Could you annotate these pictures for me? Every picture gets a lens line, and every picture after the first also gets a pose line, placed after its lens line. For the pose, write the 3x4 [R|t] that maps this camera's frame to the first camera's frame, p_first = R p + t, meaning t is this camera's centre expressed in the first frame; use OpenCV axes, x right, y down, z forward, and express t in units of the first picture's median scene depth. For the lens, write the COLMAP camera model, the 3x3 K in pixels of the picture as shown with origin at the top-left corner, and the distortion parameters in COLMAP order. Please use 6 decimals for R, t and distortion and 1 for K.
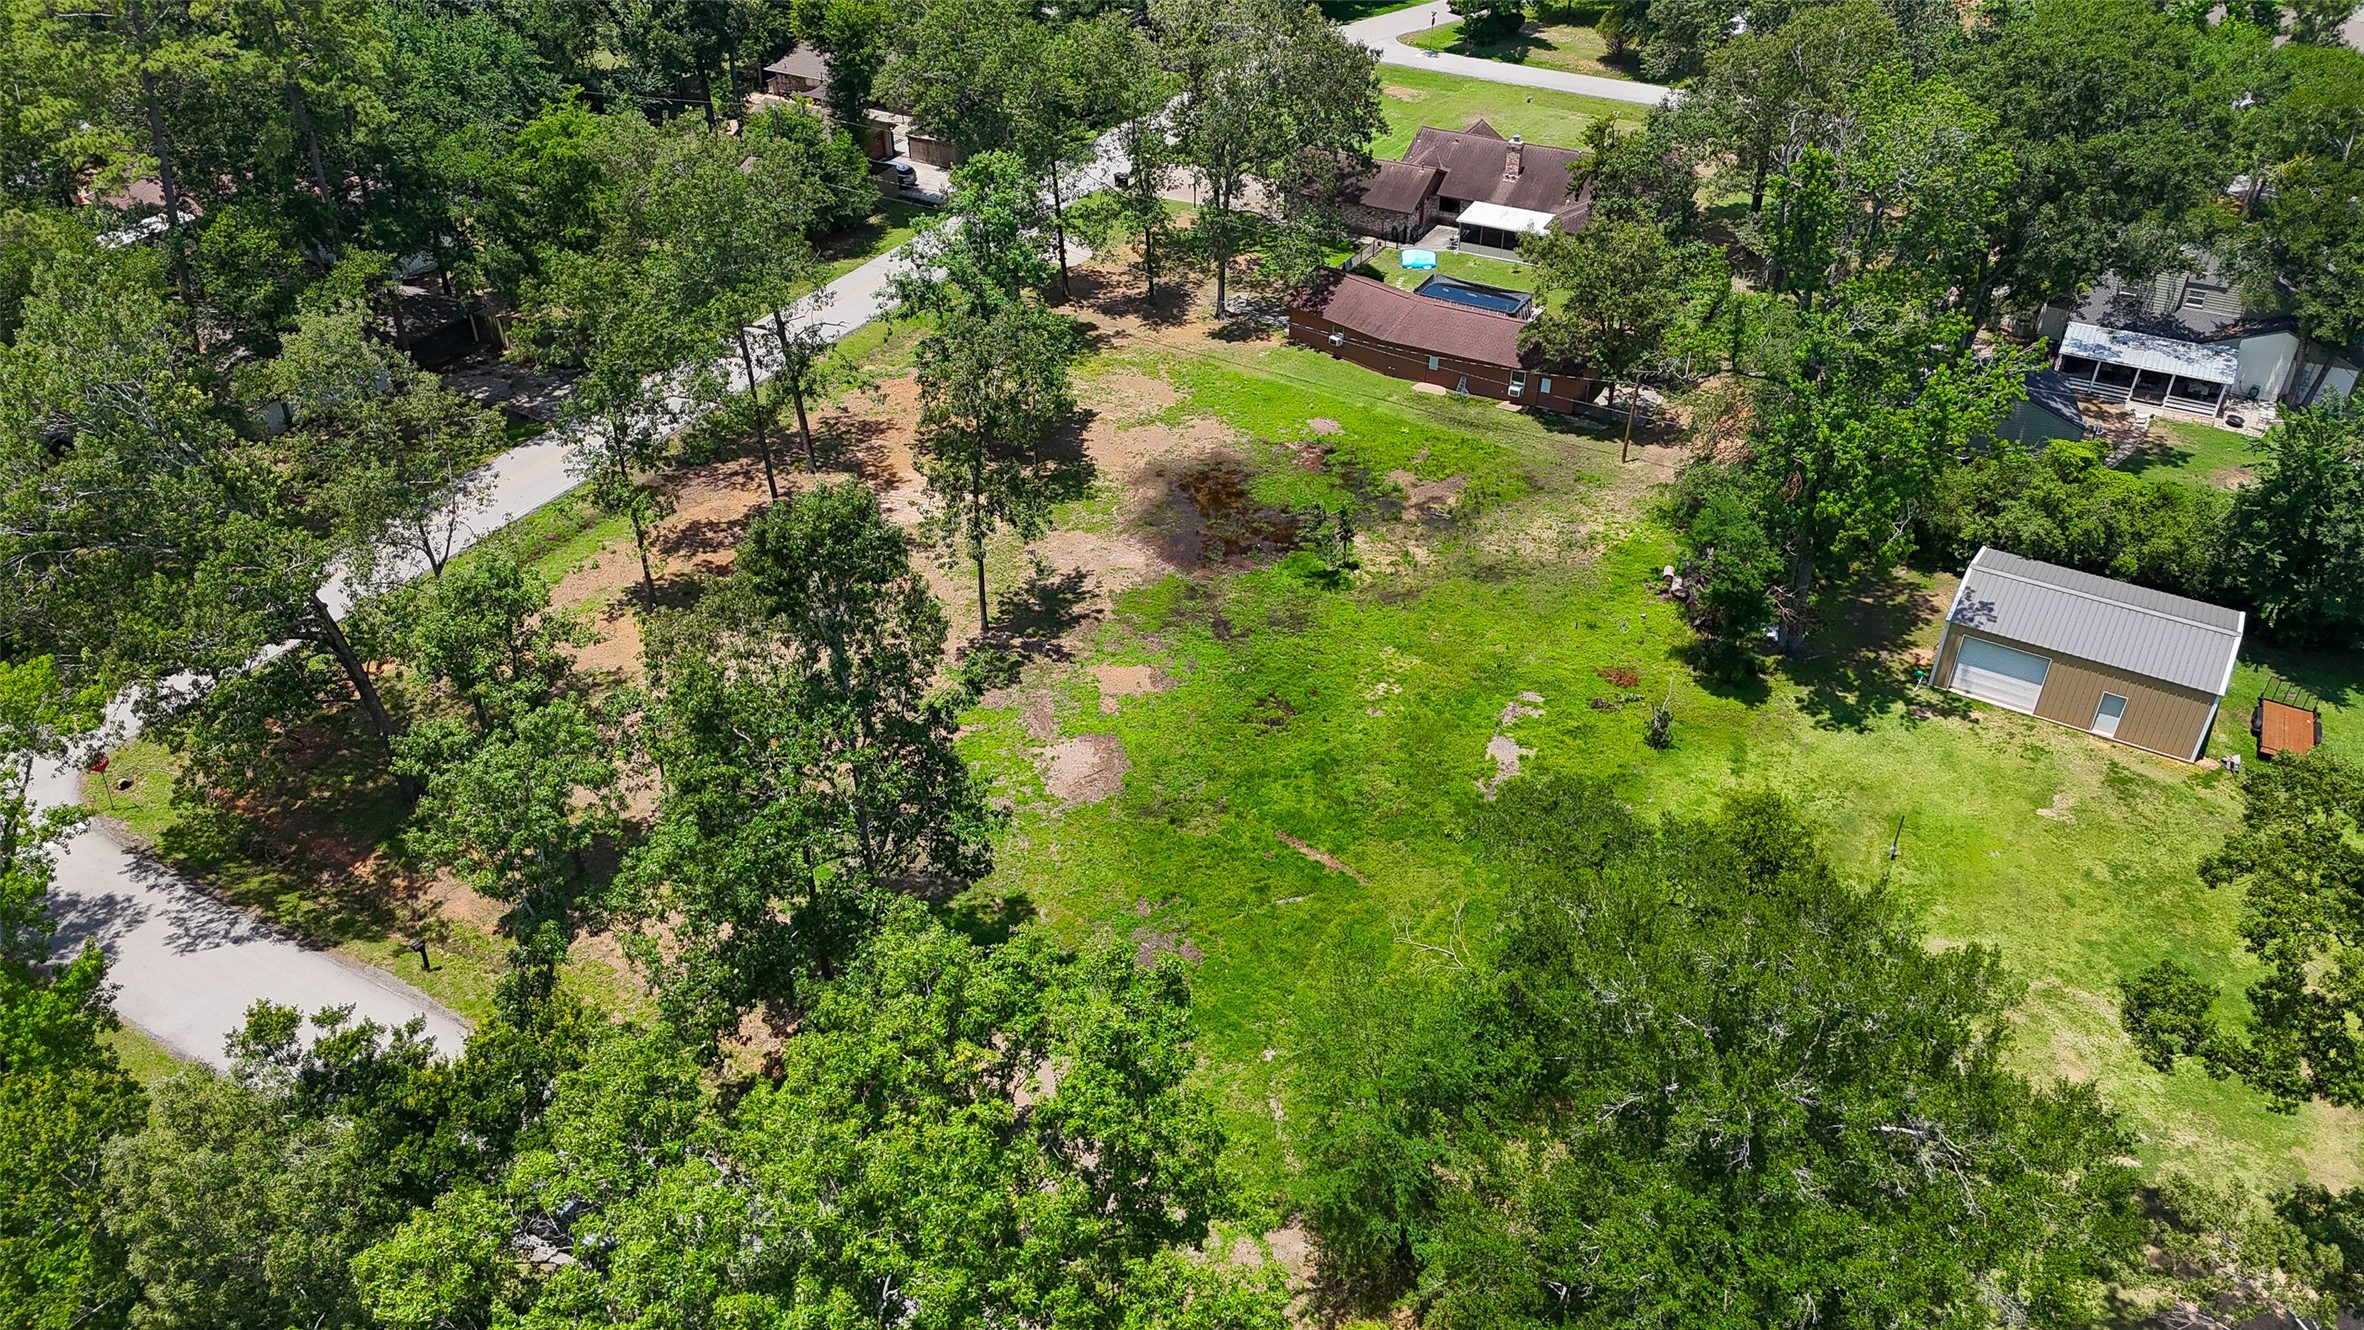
lens RADIAL K [[1722.9, 0, 1178.7], [0, 1722.9, 676.8], [0, 0, 1]] dist [0.100988, -0.101496]
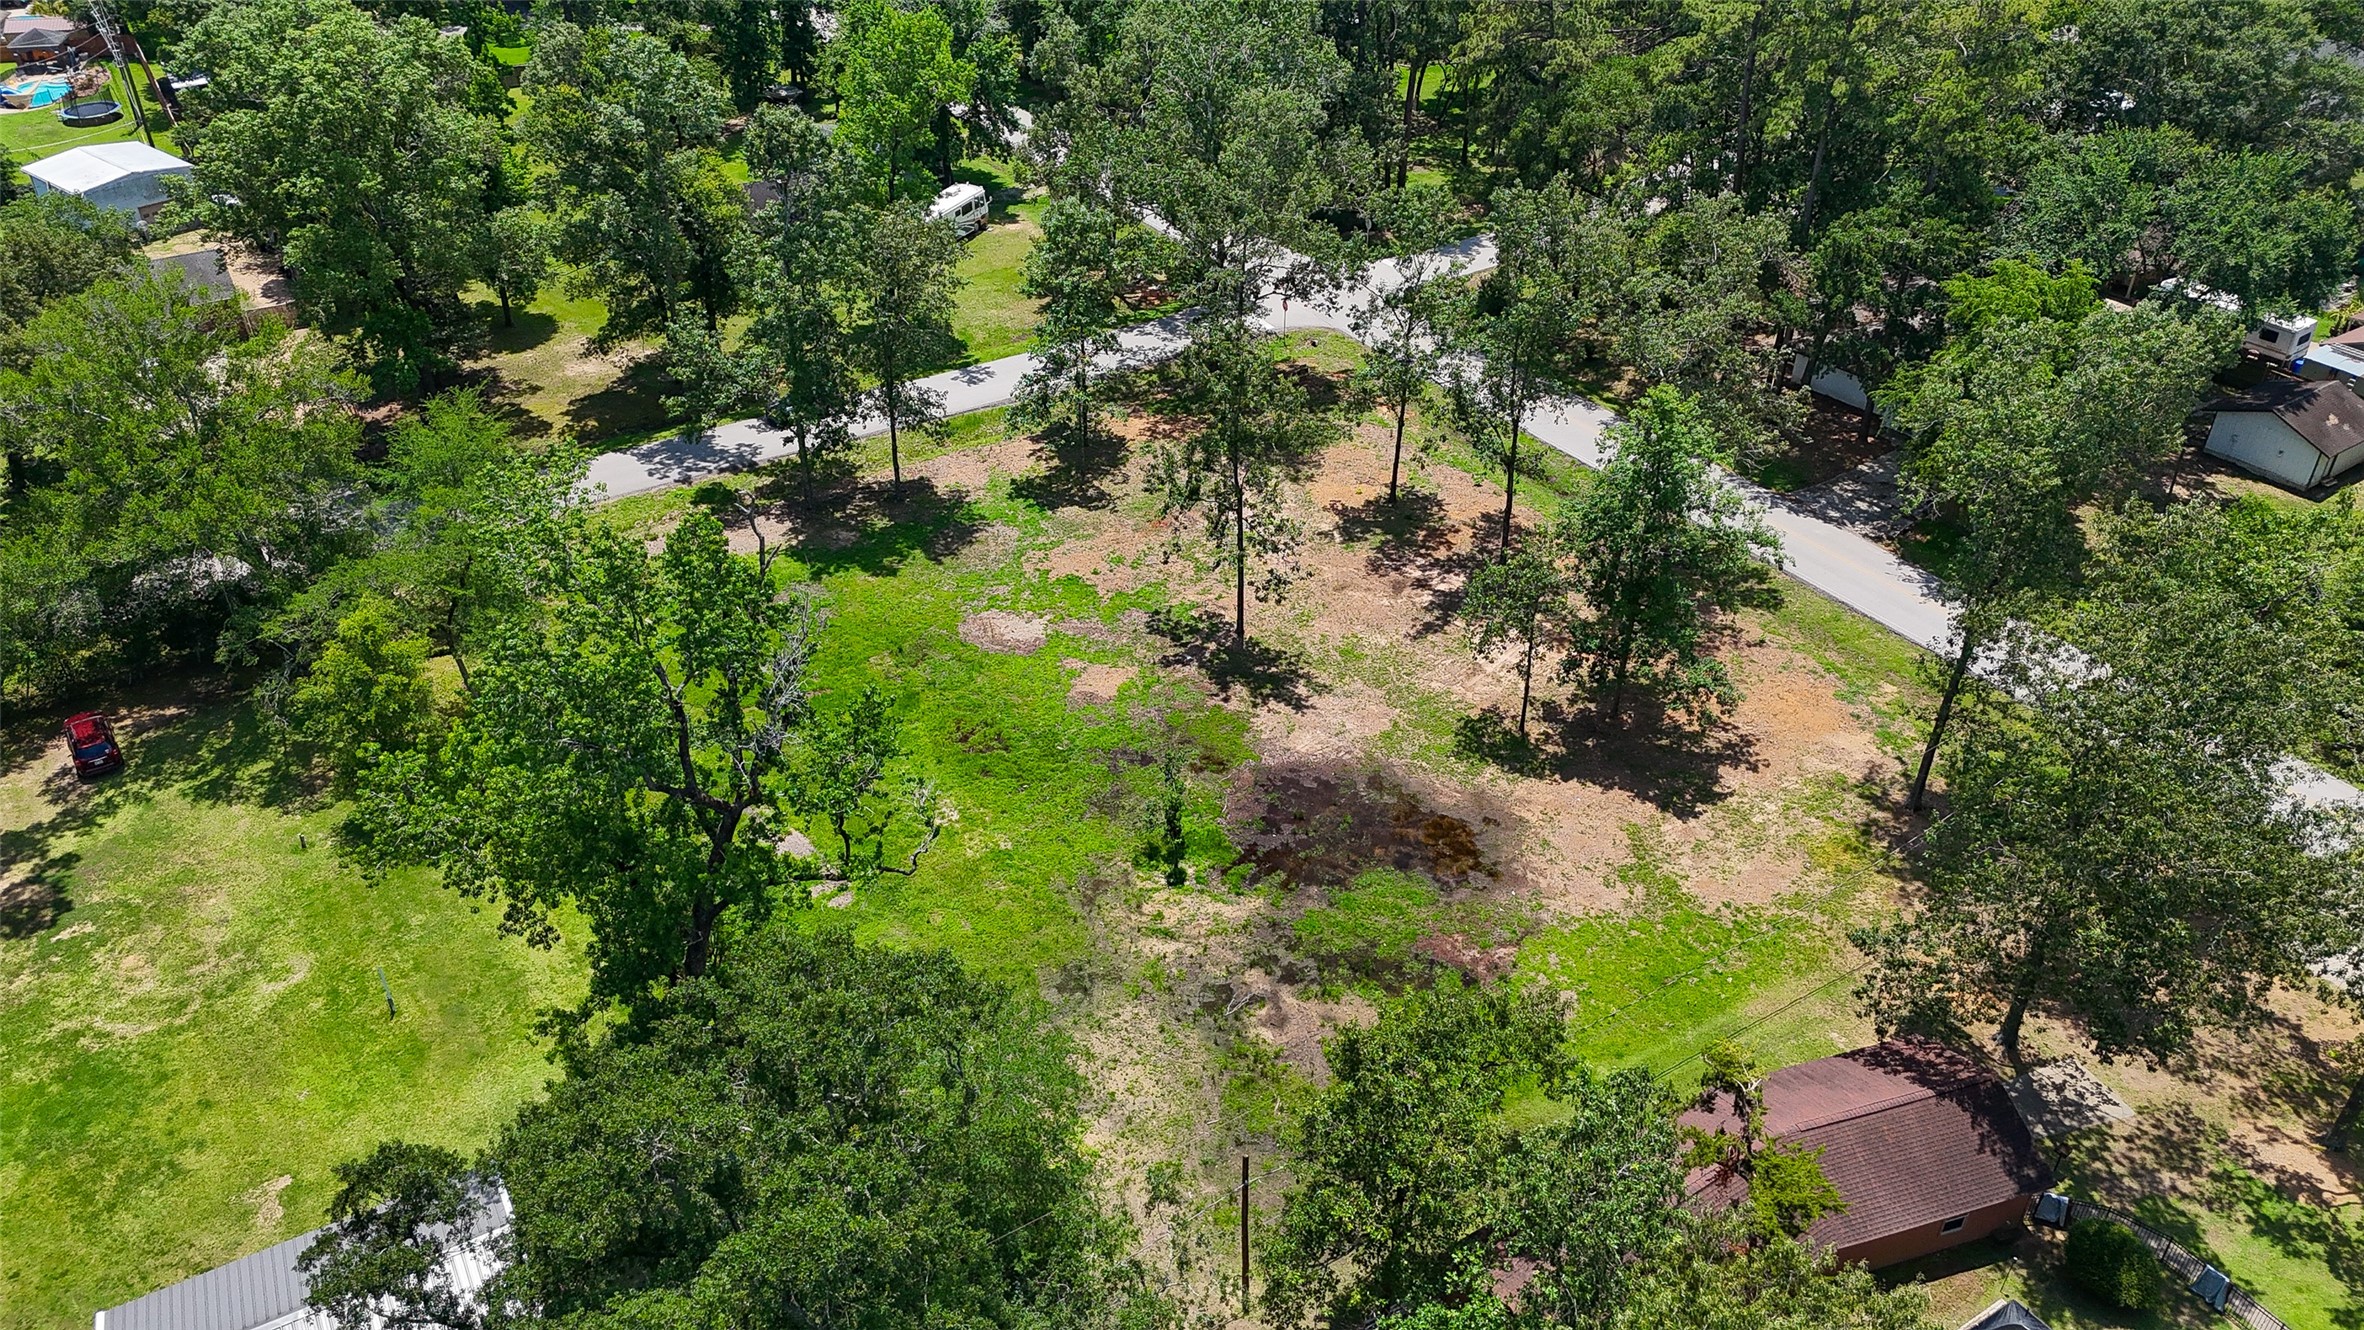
lens RADIAL K [[1726.7, 0, 1182.0], [0, 1726.7, 665.0], [0, 0, 1]] dist [0.089339, -0.108946]
pose [[-0.463345, 0.490875, -0.737803, 0.621378], [-0.512251, 0.531019, 0.674995, -0.639487], [0.723126, 0.690695, 0.005406, 0.899143]]
